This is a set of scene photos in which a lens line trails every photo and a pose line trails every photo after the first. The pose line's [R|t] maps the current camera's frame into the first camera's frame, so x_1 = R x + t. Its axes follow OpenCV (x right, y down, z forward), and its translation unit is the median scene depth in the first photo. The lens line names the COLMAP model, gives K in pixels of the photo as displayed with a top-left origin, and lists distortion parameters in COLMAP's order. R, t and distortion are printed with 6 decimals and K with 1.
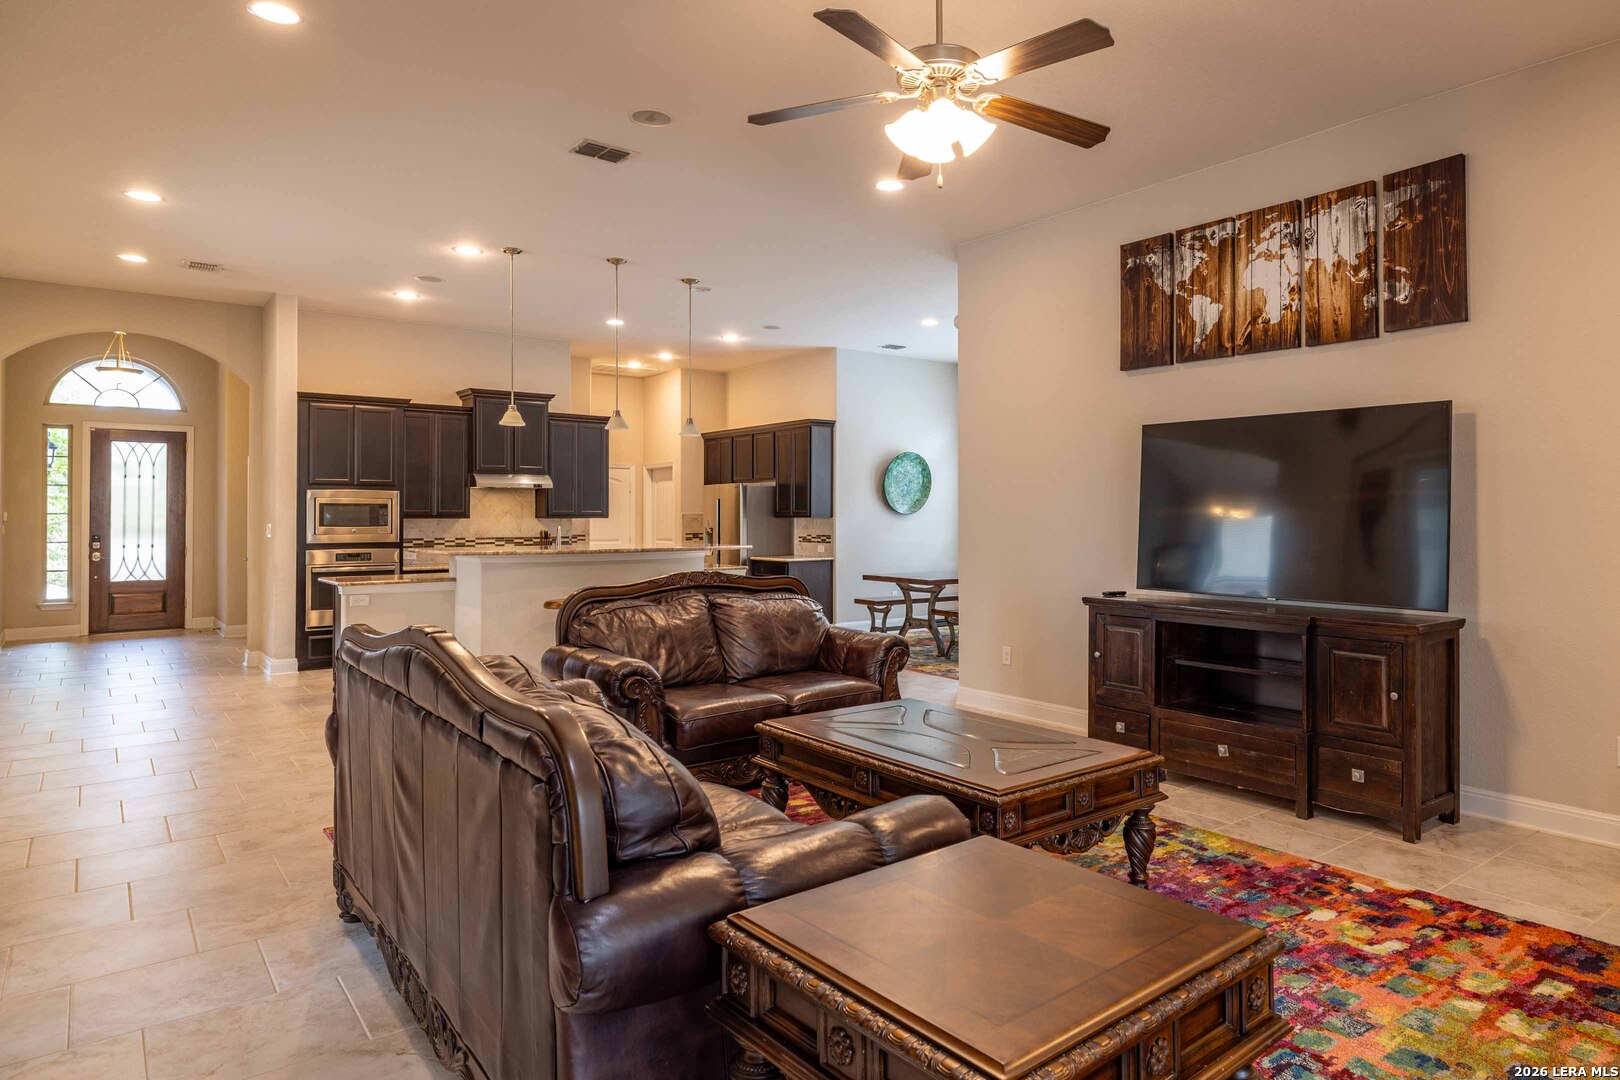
lens RADIAL K [[967.1, 0, 895.1], [0, 967.1, 511.4], [0, 0, 1]] dist [0.004061, -0.000951]
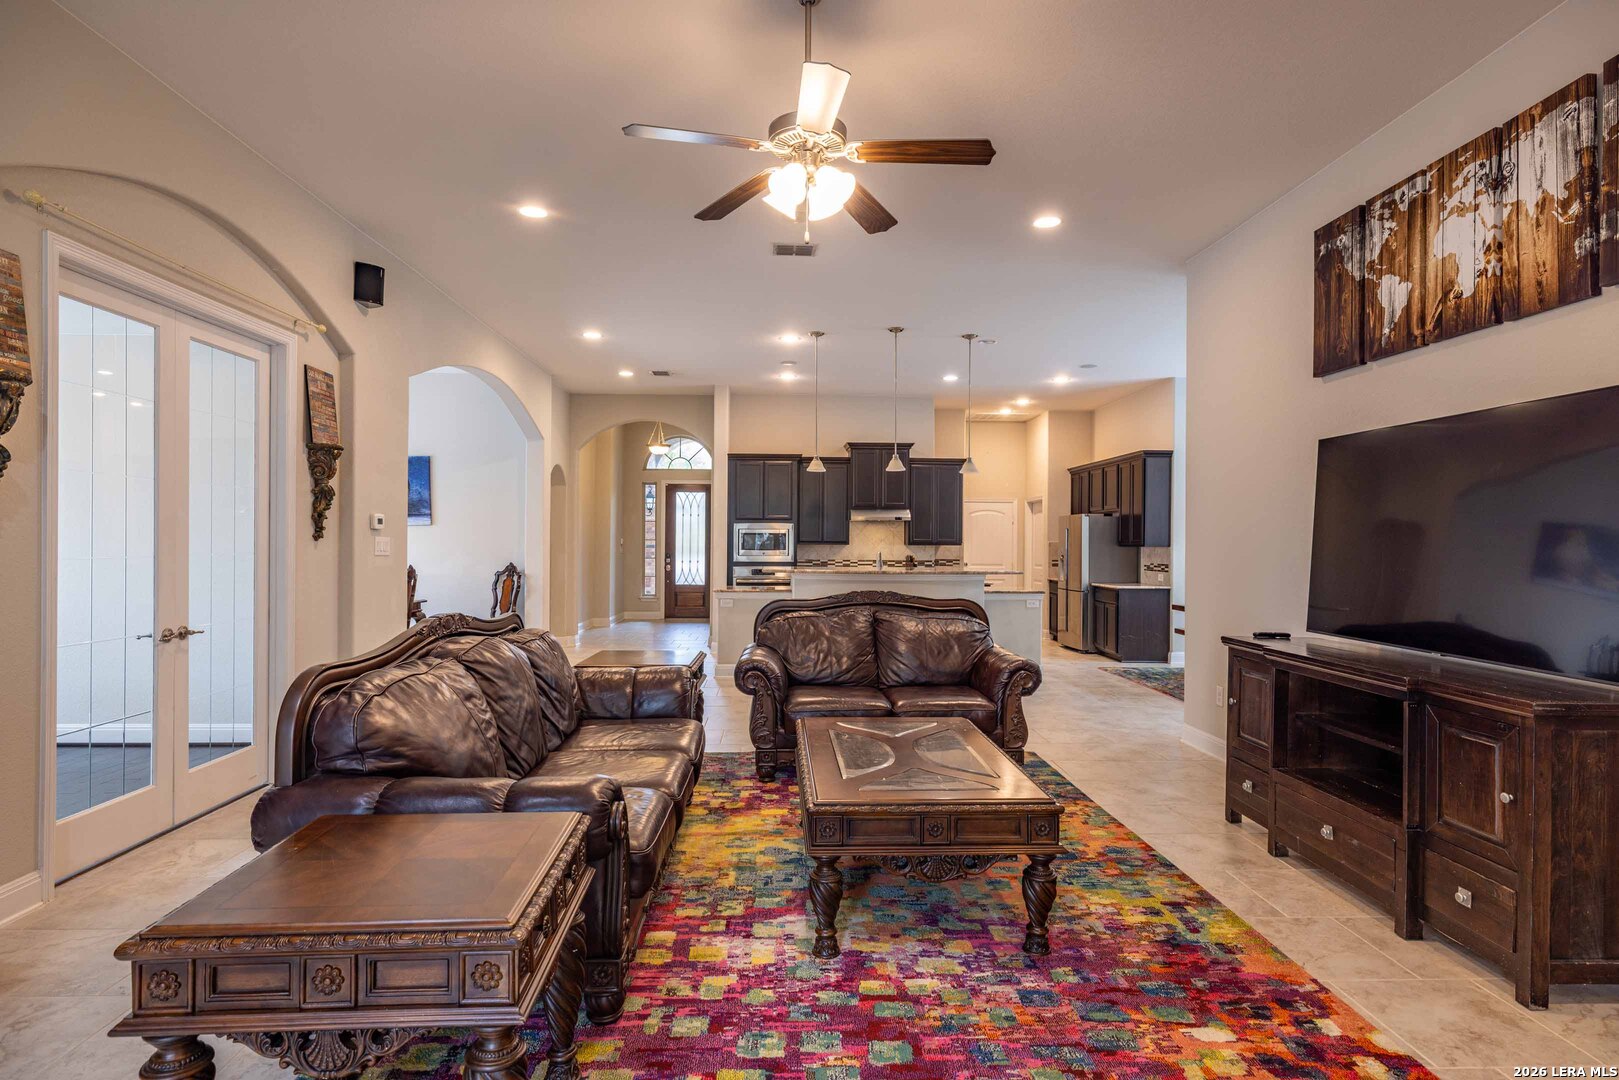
lens RADIAL K [[853.8, 0, 810.1], [0, 853.8, 547.6], [0, 0, 1]] dist [0.002237, 0.002617]
pose [[0.796070, 0.009450, -0.605131, 0.219906], [-0.004356, 0.999942, 0.009885, 0.000088], [0.605189, -0.005233, 0.796065, 0.080801]]
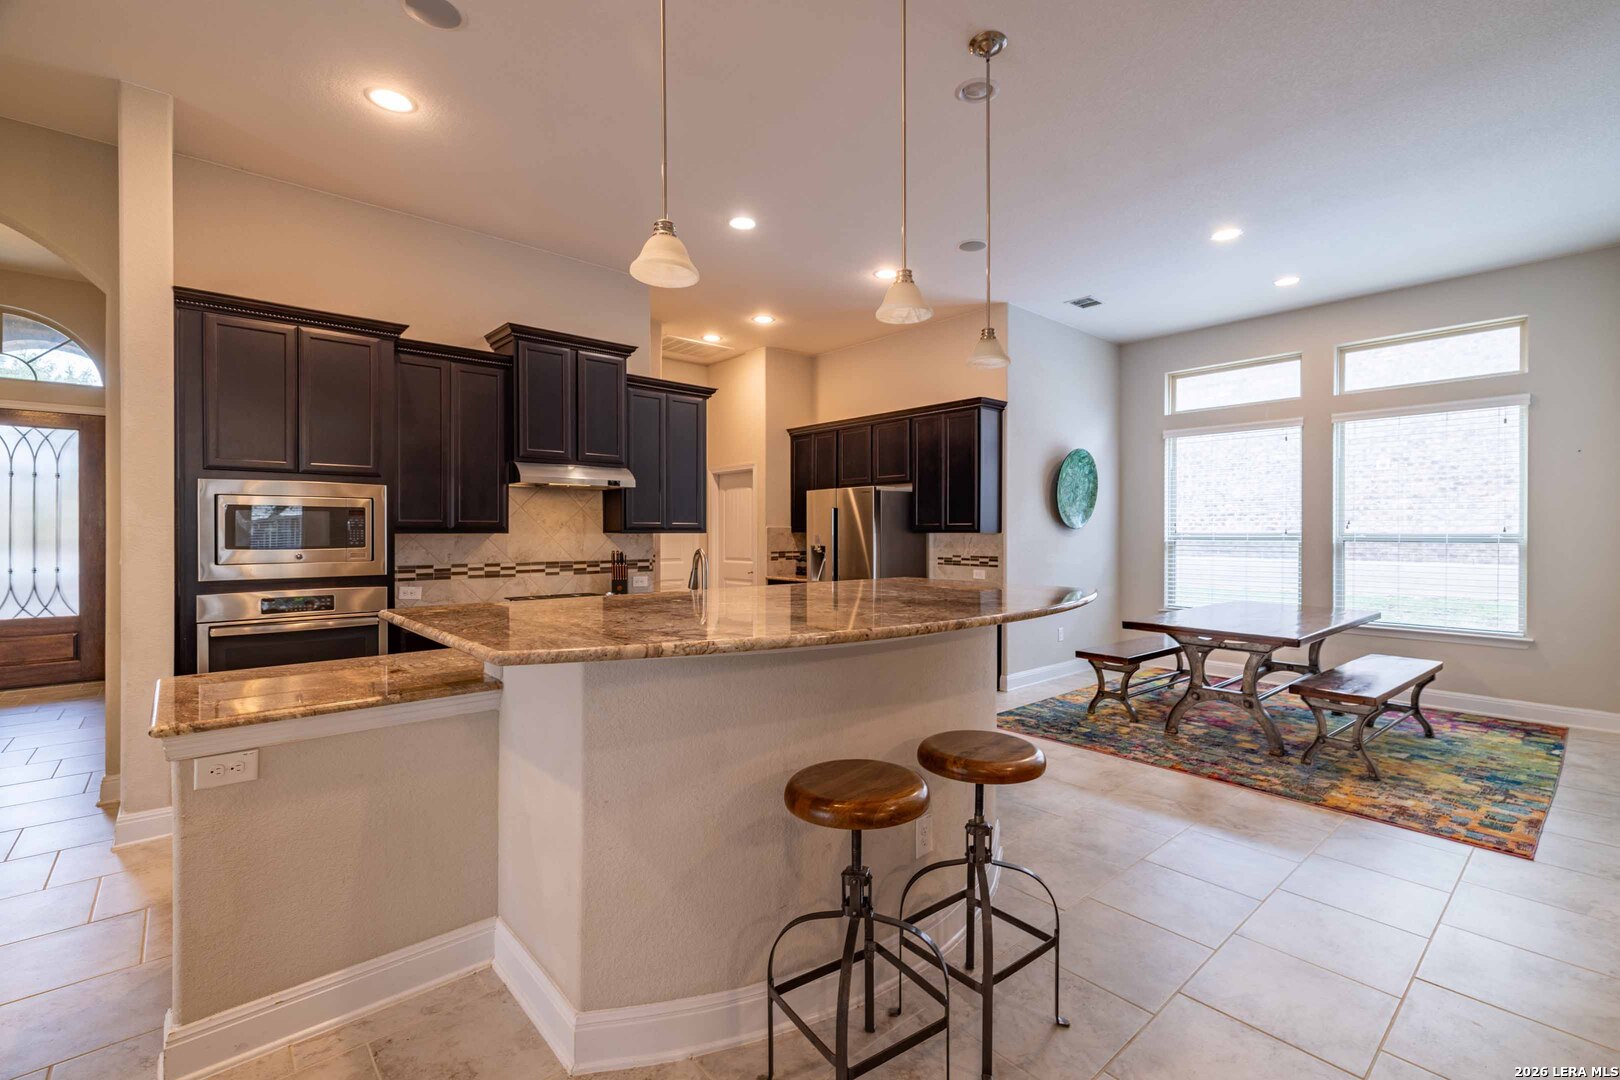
lens RADIAL K [[706.3, 0, 835.1], [0, 706.3, 541.2], [0, 0, 1]] dist [0.002968, 0.000290]
pose [[0.998848, 0.000979, 0.047979, -0.273621], [-0.001928, 0.999803, 0.019744, 0.003106], [-0.047951, -0.019814, 0.998653, 0.582005]]
